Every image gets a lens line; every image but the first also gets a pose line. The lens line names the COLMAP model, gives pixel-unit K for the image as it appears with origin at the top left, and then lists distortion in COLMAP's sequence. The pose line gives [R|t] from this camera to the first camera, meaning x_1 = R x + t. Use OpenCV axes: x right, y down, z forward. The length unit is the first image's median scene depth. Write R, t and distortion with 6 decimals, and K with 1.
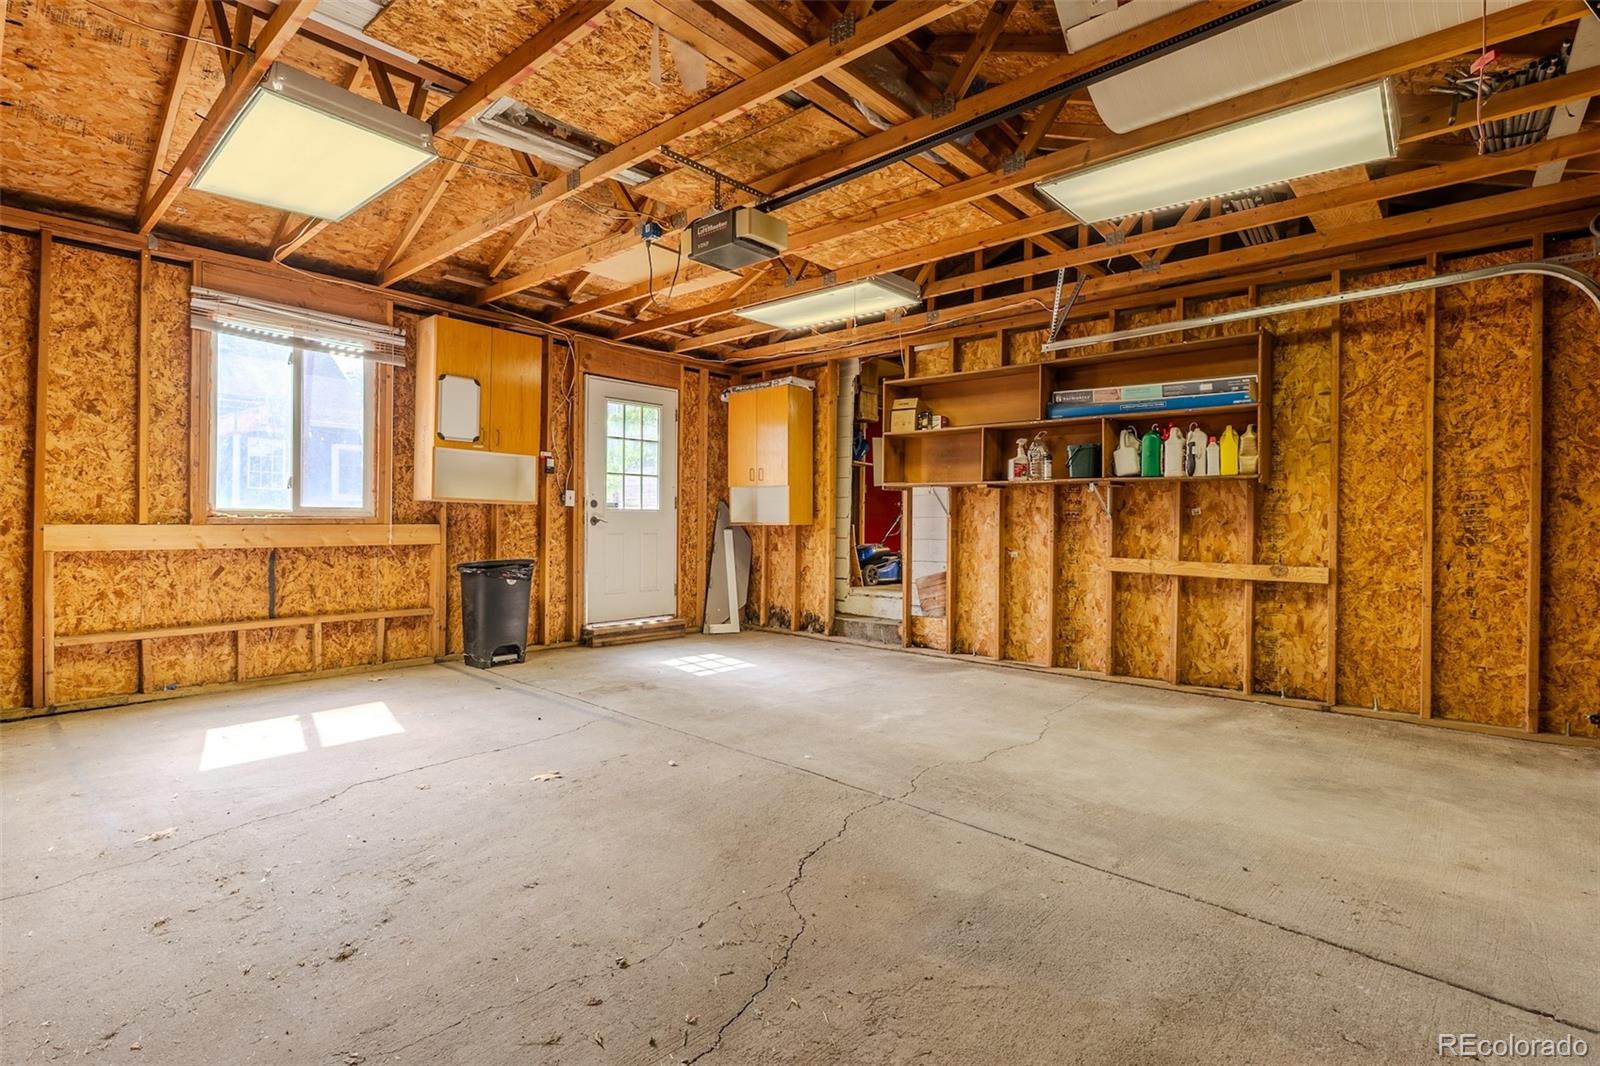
lens RADIAL K [[761.3, 0, 797.4], [0, 761.3, 524.7], [0, 0, 1]] dist [0.000255, -0.001293]
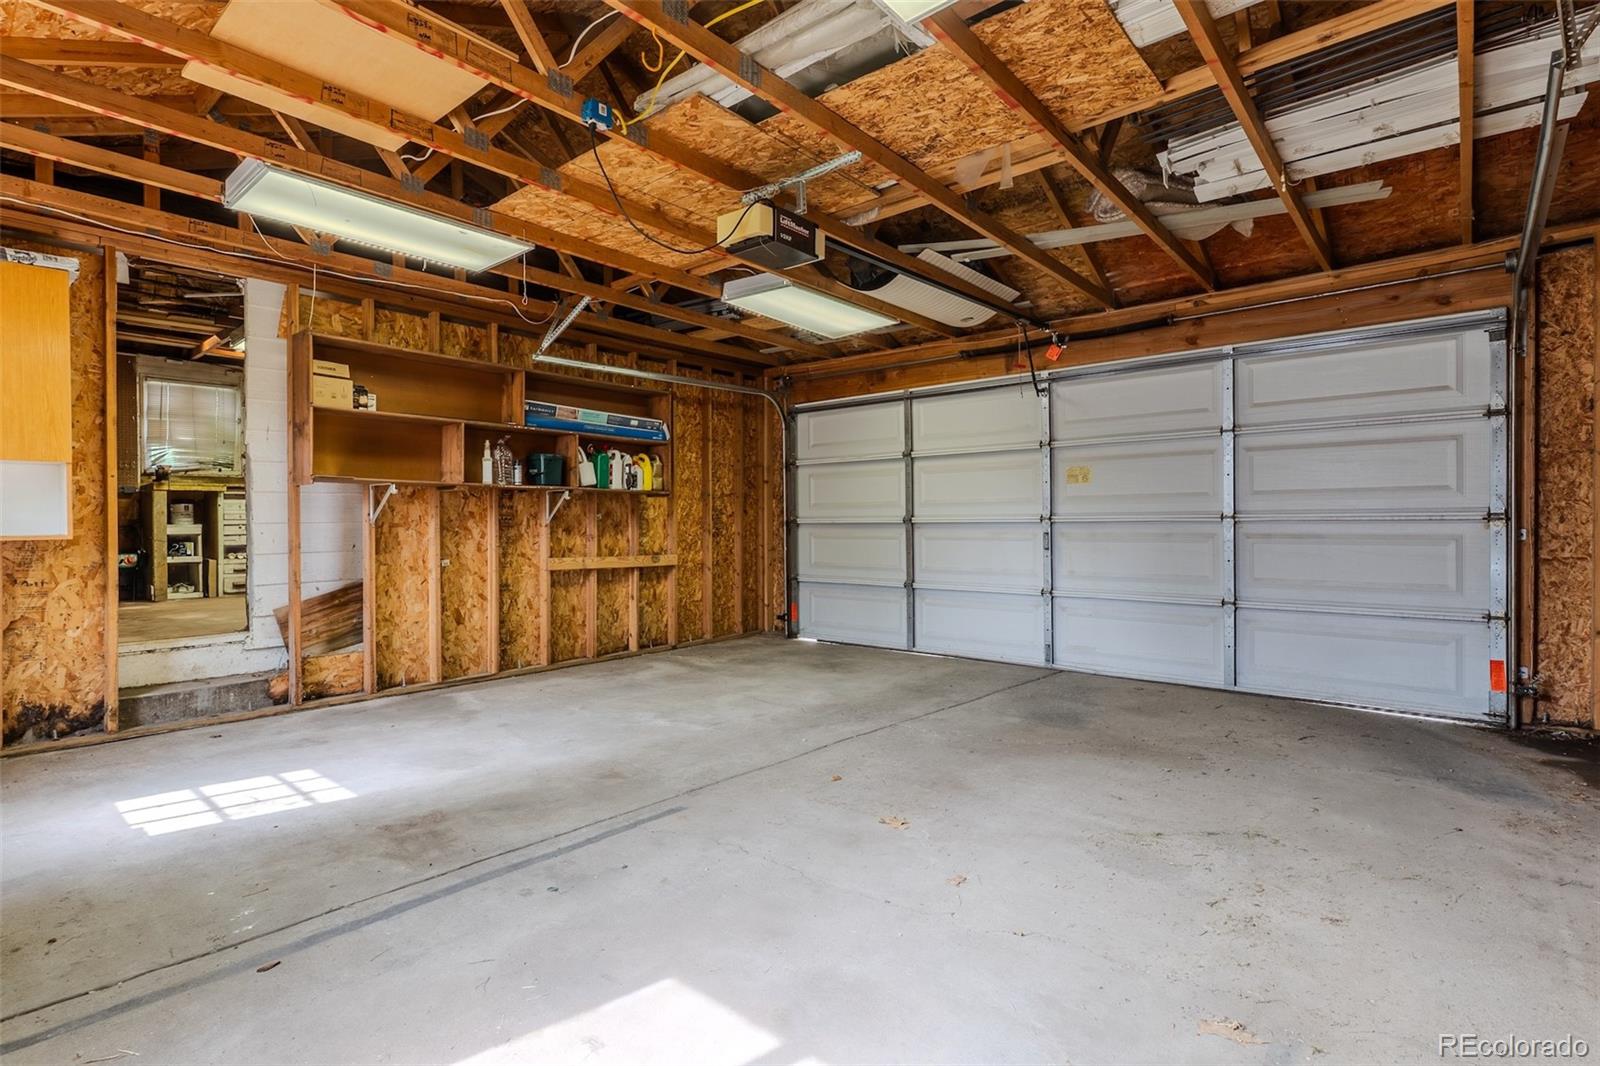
lens RADIAL K [[761.3, 0, 797.4], [0, 761.3, 524.7], [0, 0, 1]] dist [0.000255, -0.001293]
pose [[-0.013114, -0.009991, 0.999864, -0.714418], [0.011508, 0.999882, 0.010142, -0.012908], [-0.999848, 0.011639, -0.012998, 0.668139]]
